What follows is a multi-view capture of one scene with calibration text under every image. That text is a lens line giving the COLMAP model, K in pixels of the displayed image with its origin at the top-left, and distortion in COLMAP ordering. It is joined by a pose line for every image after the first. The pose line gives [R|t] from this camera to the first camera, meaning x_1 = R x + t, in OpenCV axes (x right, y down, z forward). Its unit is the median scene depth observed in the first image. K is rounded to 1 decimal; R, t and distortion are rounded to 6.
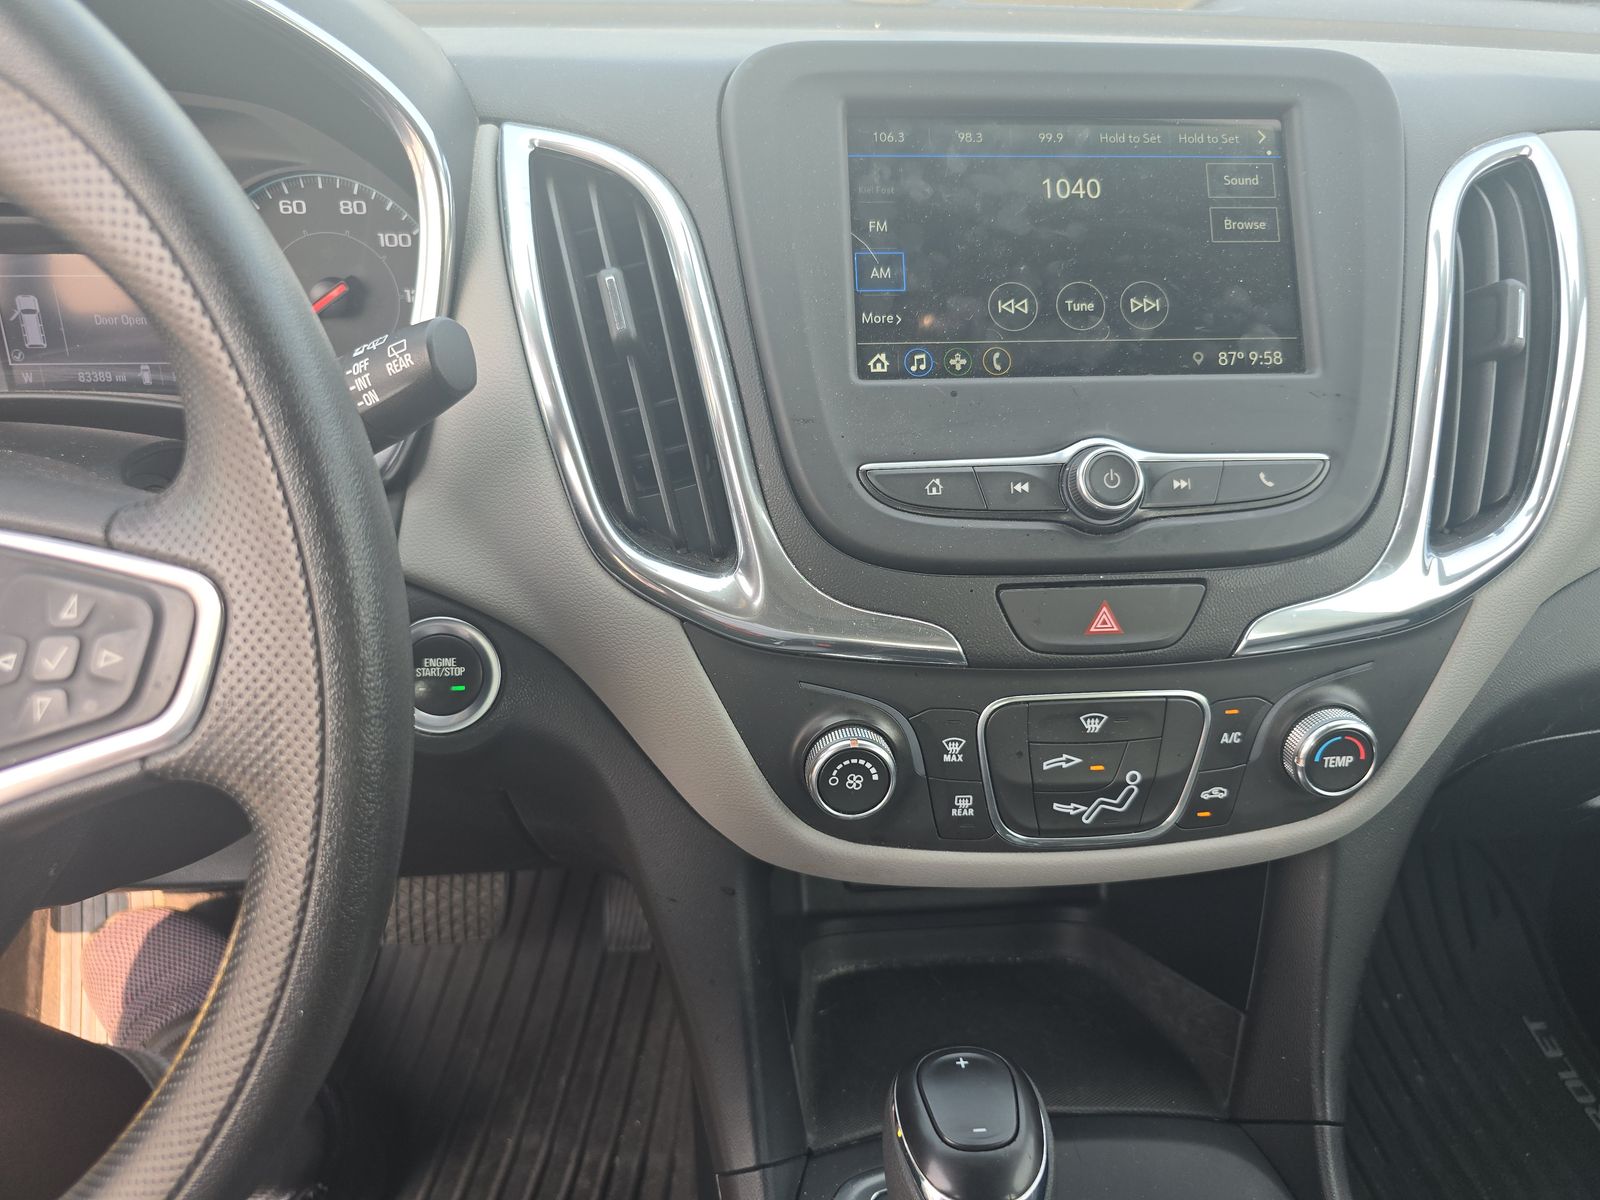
lens RADIAL K [[1081.6, 0, 805.7], [0, 1081.6, 588.9], [0, 0, 1]] dist [0.016388, -0.008326]
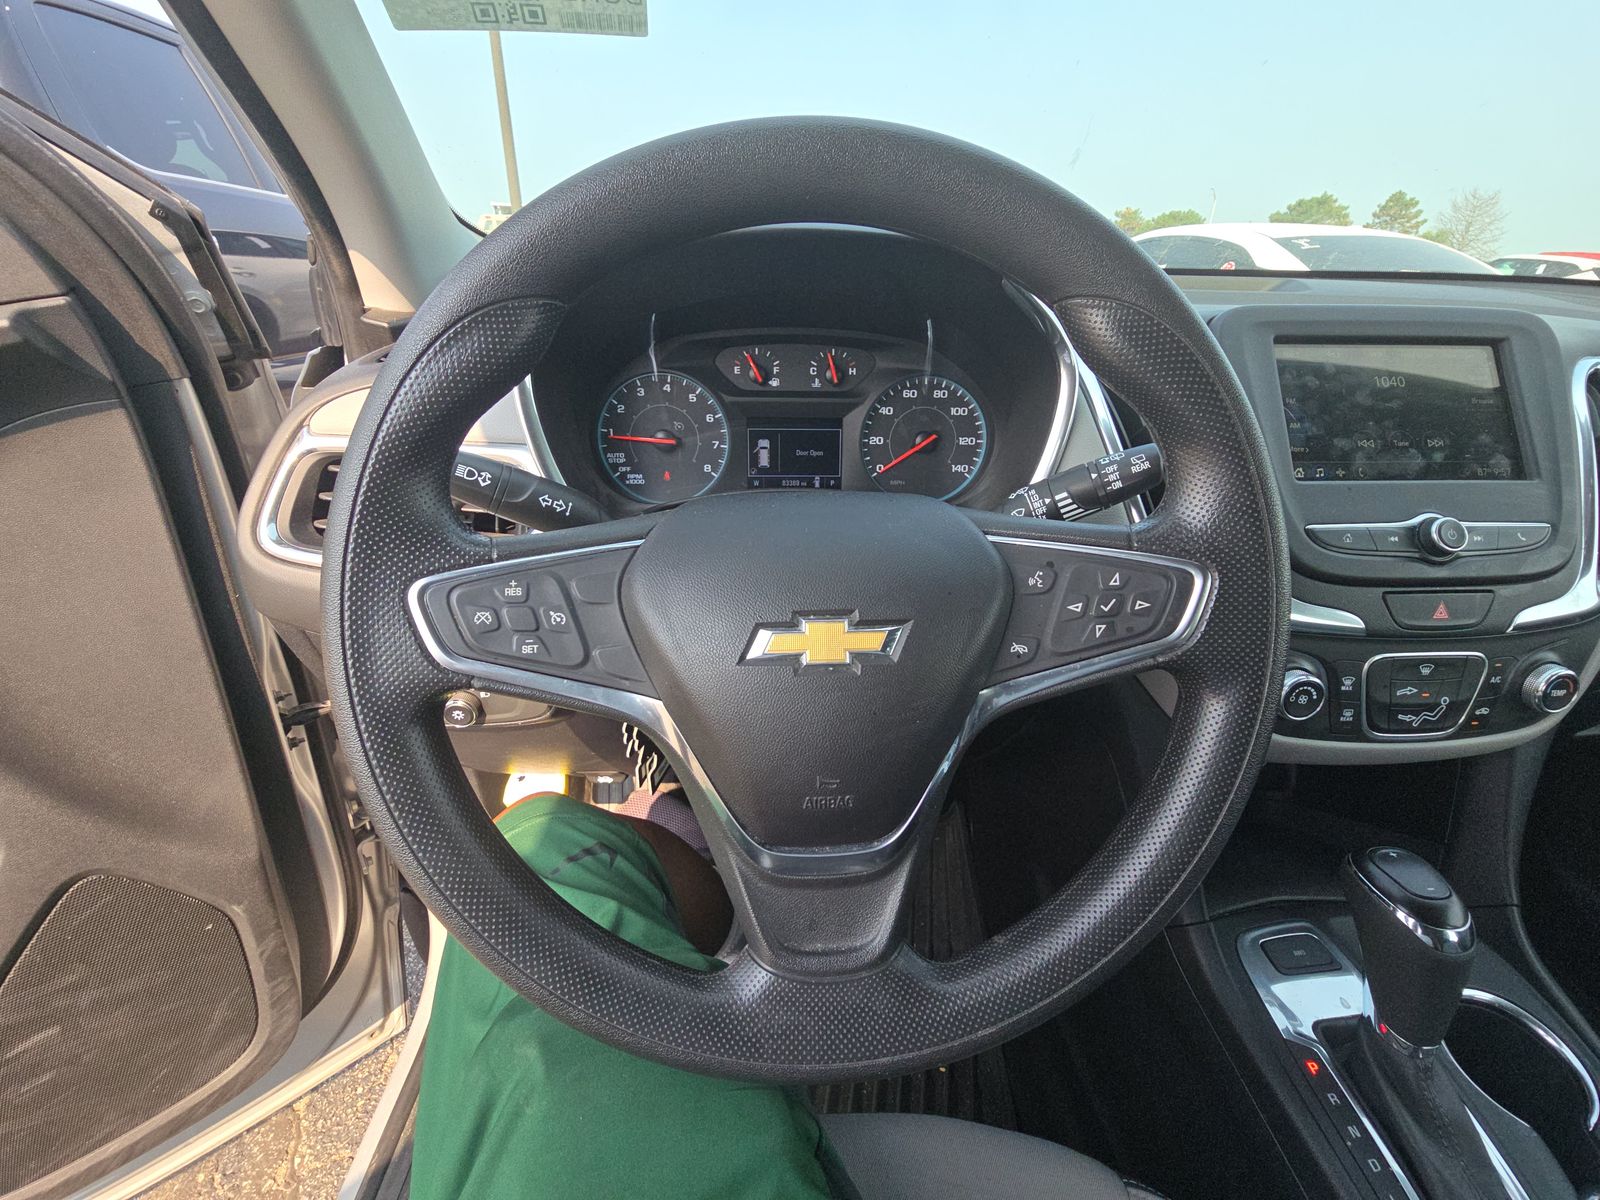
lens RADIAL K [[645.3, 0, 803.3], [0, 645.3, 592.9], [0, 0, 1]] dist [-0.000807, -0.000422]
pose [[0.999621, 0.009425, -0.025876, -0.739760], [-0.011020, 0.998004, -0.062177, 0.073499], [0.025238, 0.062439, 0.997730, -0.109693]]
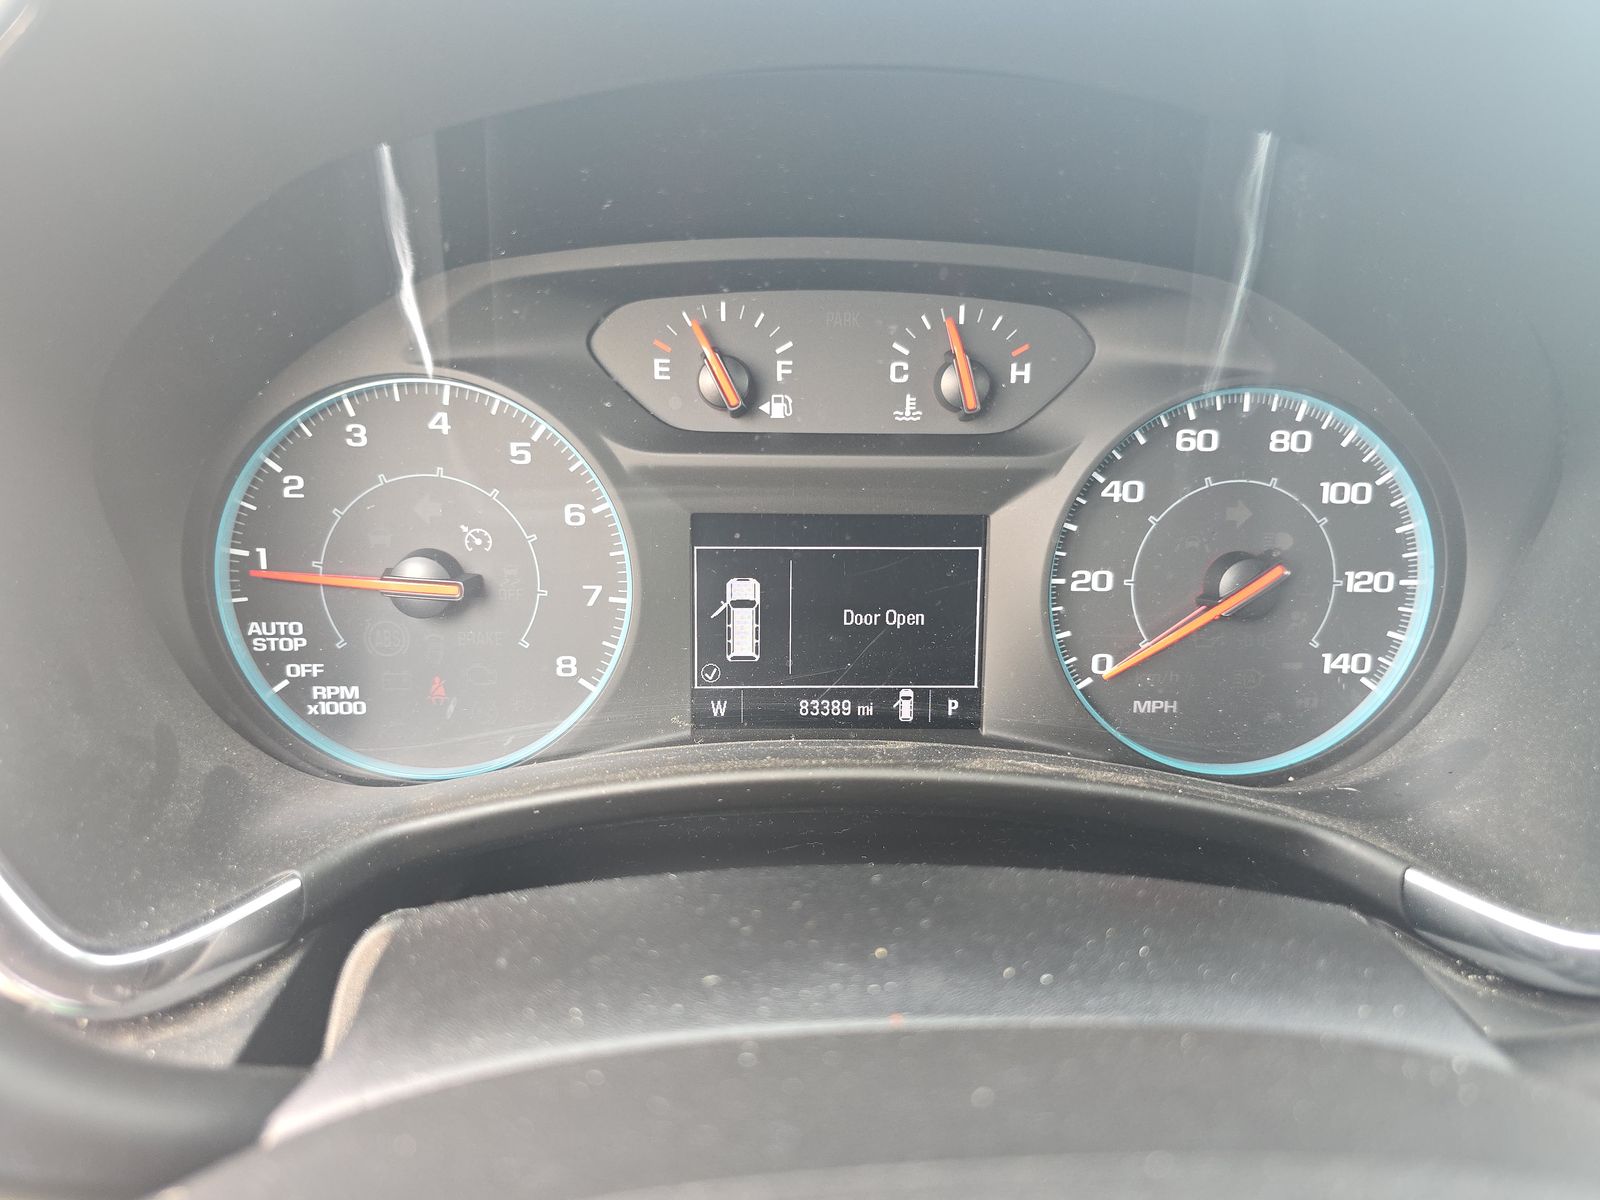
lens RADIAL K [[1081.6, 0, 792.8], [0, 1081.6, 607.4], [0, 0, 1]] dist [0.016388, -0.008326]
pose [[0.998771, 0.012025, -0.048079, -0.790342], [-0.020483, 0.983542, -0.179513, -0.174344], [0.045129, 0.180277, 0.982580, 0.489396]]
